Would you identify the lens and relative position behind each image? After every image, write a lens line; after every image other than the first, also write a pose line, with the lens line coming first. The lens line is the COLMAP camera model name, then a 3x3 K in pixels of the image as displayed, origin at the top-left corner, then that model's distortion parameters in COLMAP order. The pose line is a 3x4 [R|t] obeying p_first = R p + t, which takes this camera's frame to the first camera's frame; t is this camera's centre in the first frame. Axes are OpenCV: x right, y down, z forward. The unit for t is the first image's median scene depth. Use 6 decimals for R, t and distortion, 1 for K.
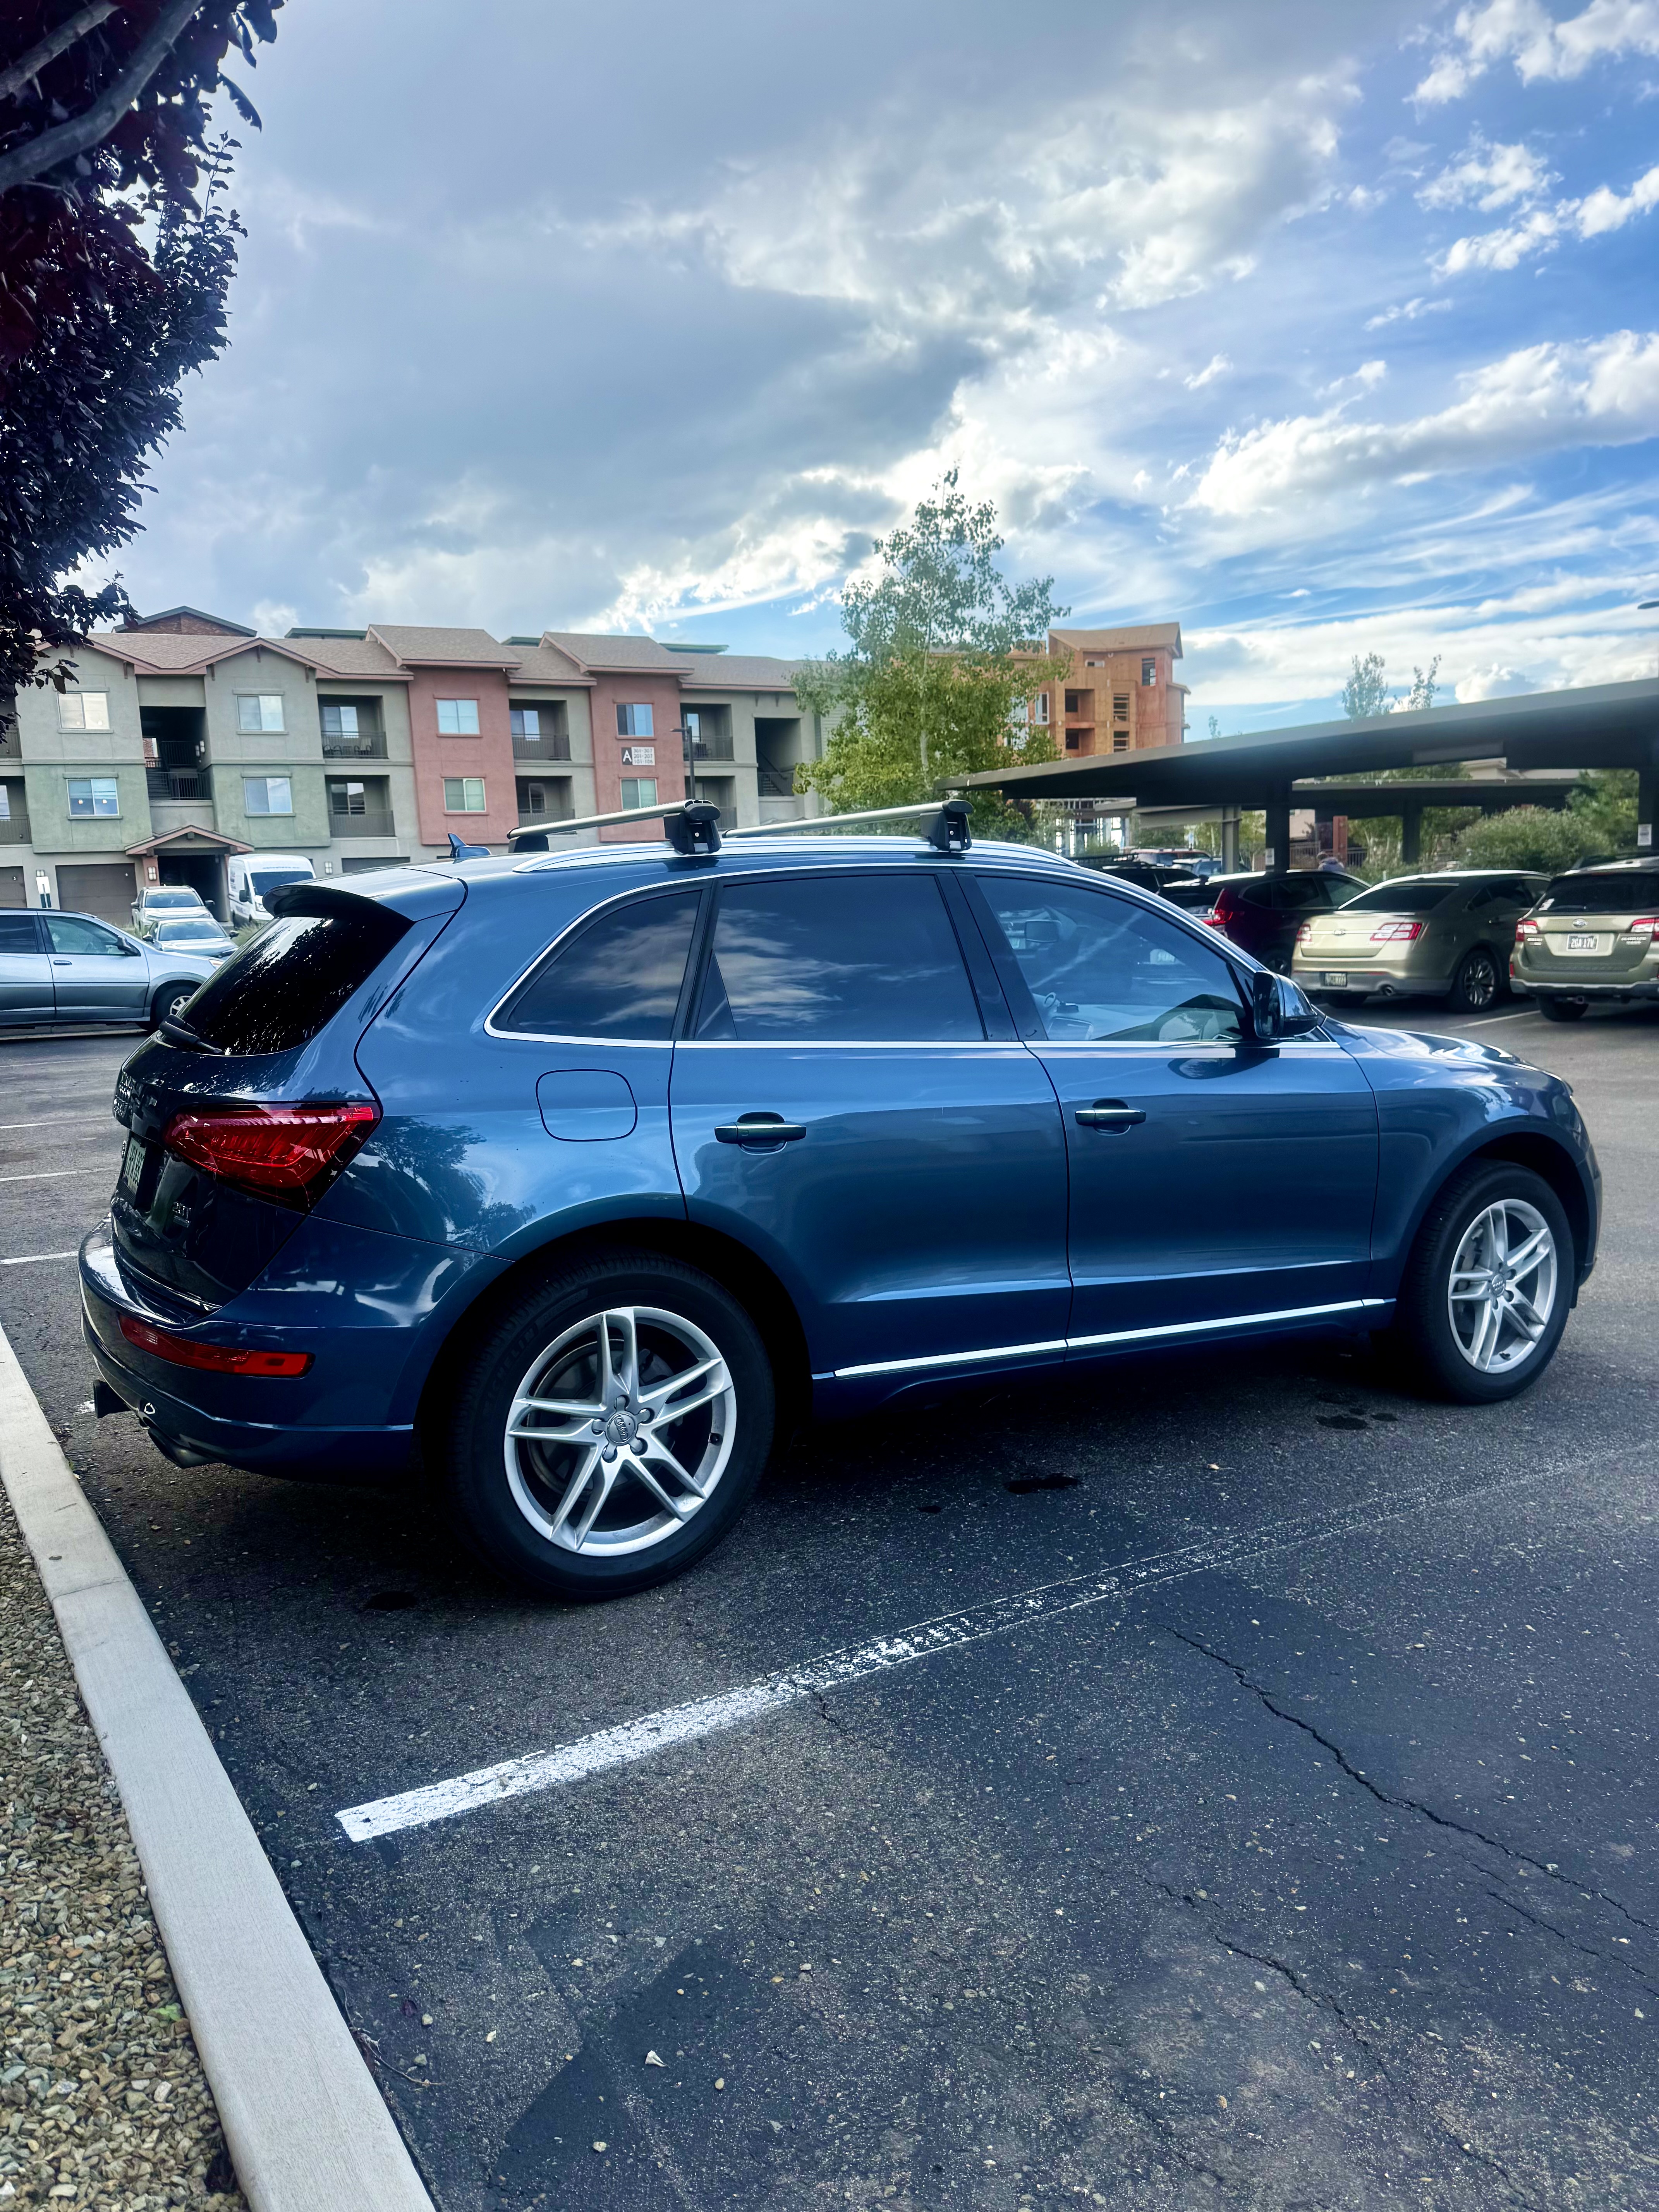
lens RADIAL K [[1596.1, 0, 819.7], [0, 1596.1, 1111.9], [0, 0, 1]] dist [0.002612, -0.012241]
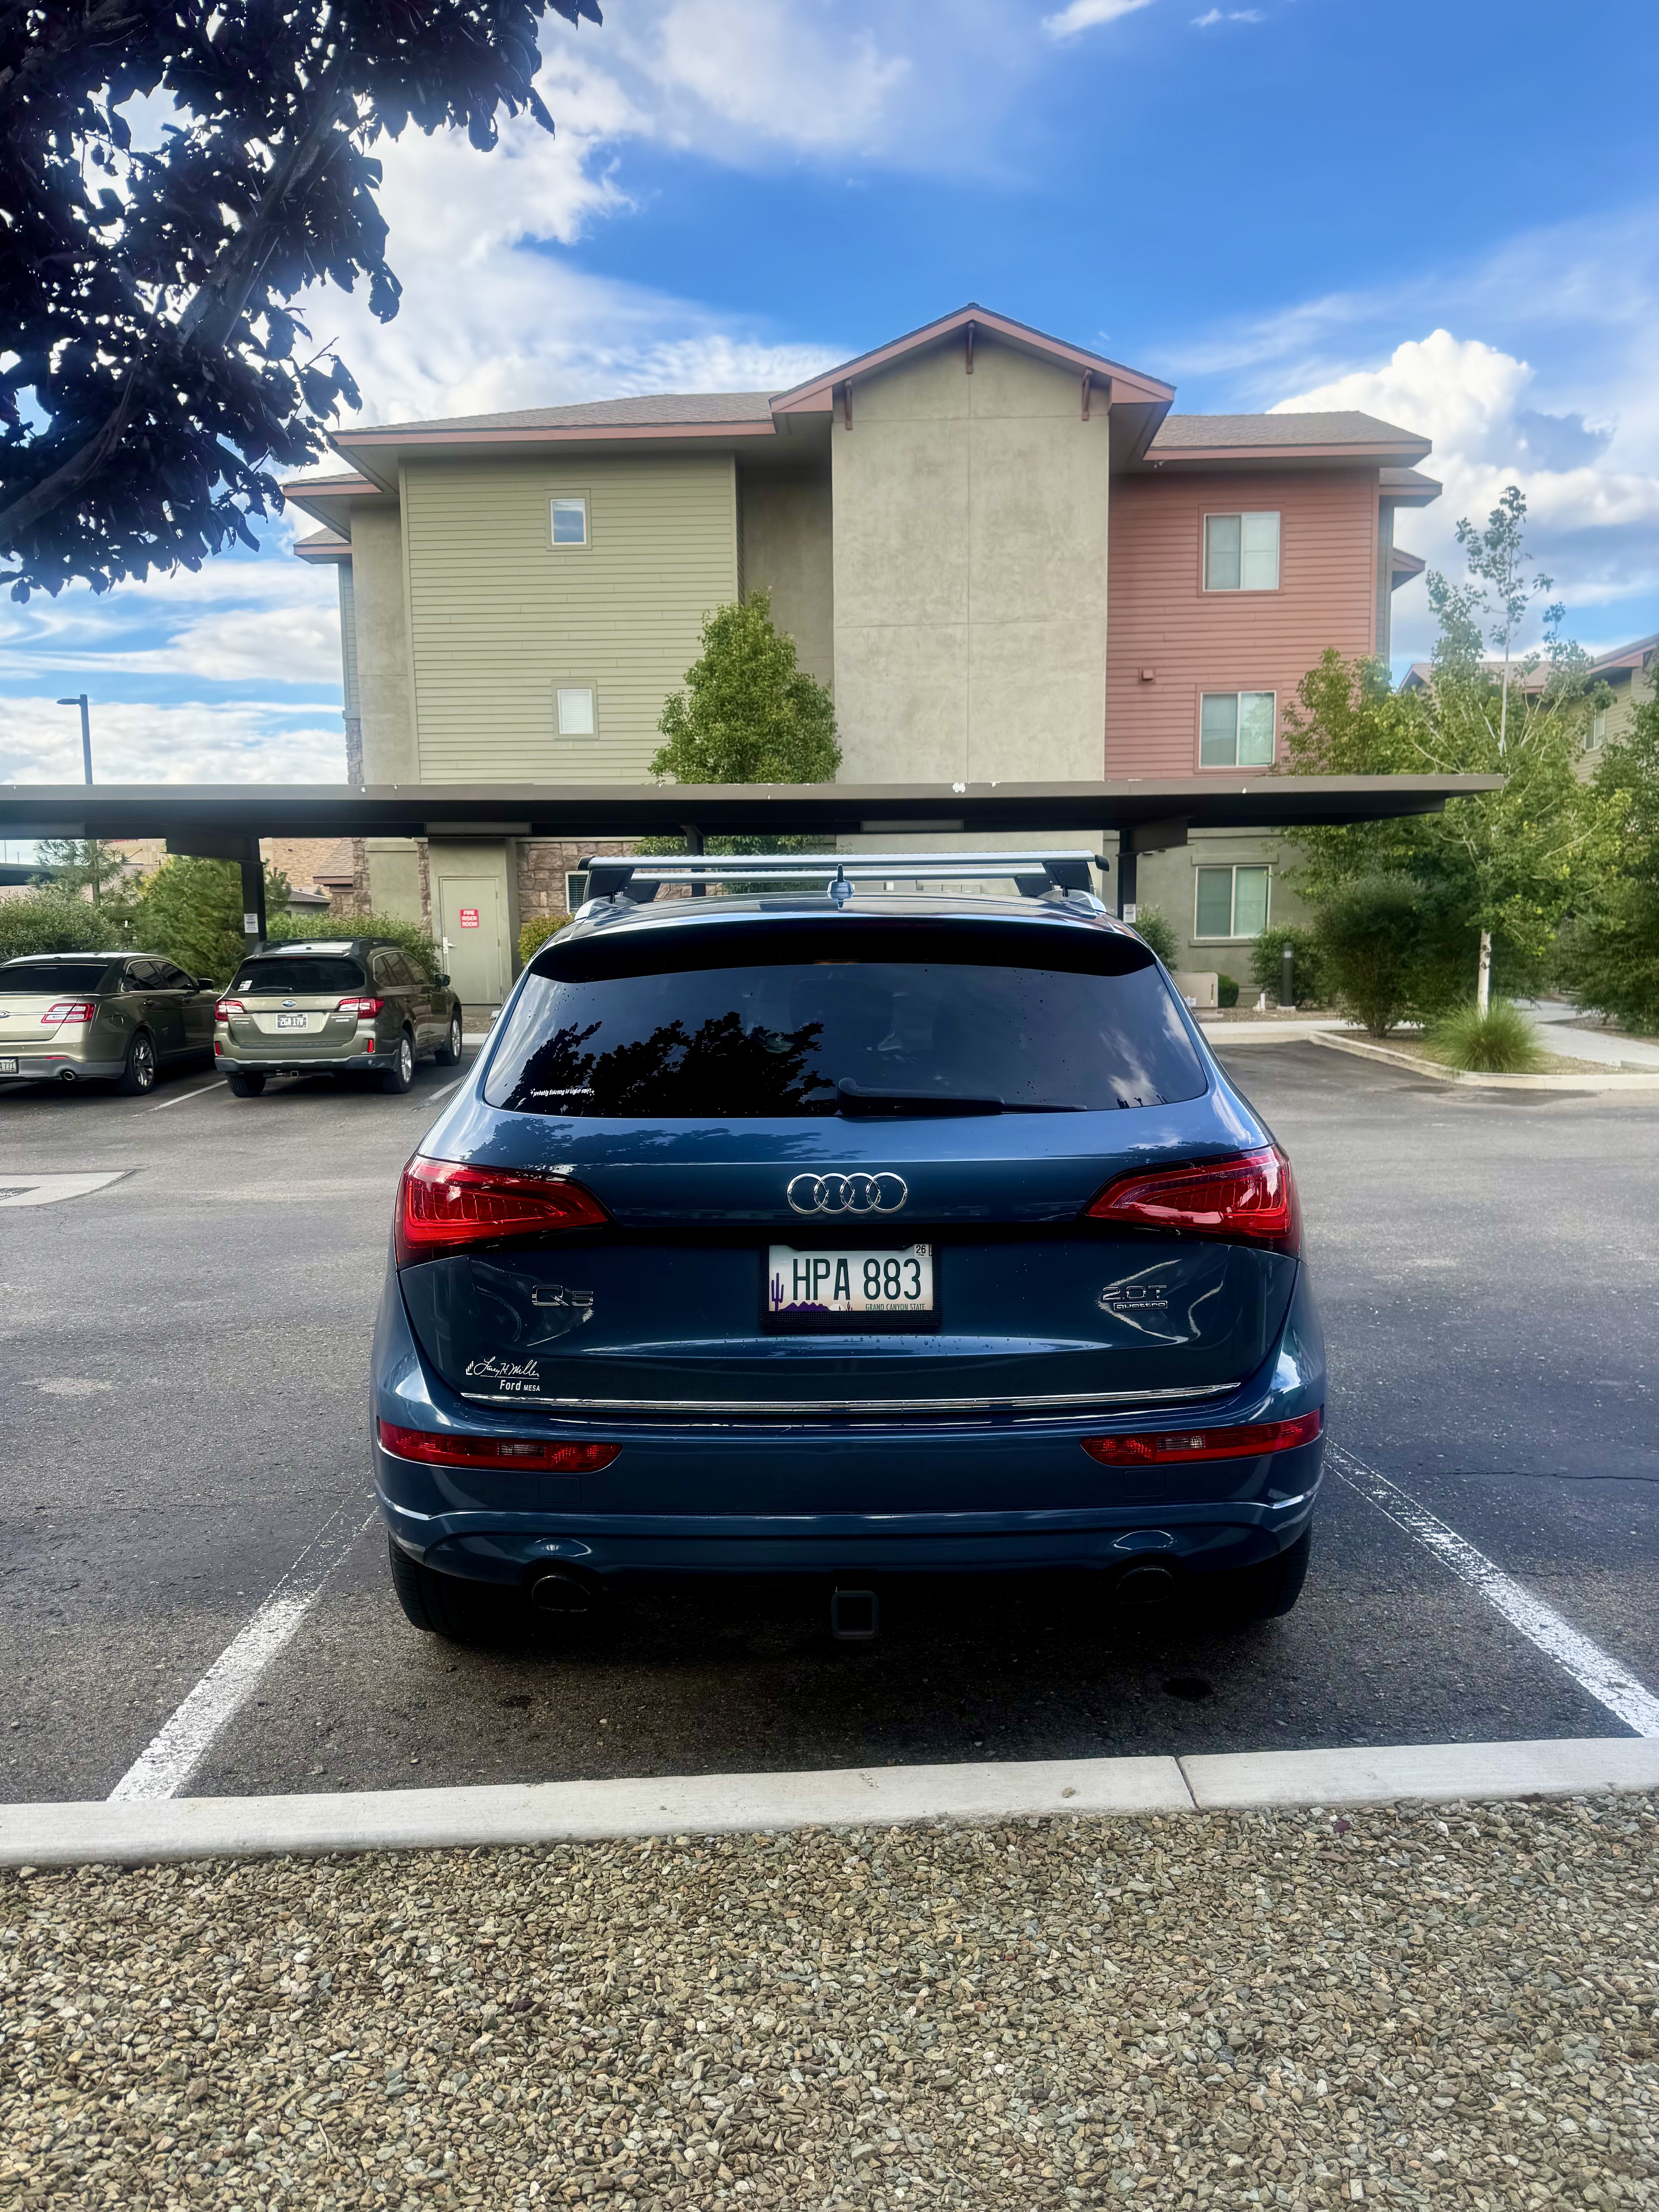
lens RADIAL K [[1596.1, 0, 828.0], [0, 1596.1, 1101.7], [0, 0, 1]] dist [0.002612, -0.012241]
pose [[0.494555, -0.053322, 0.867509, -0.275545], [0.107660, 0.994188, -0.000267, -0.013260], [-0.862453, 0.093528, 0.497421, 0.162843]]
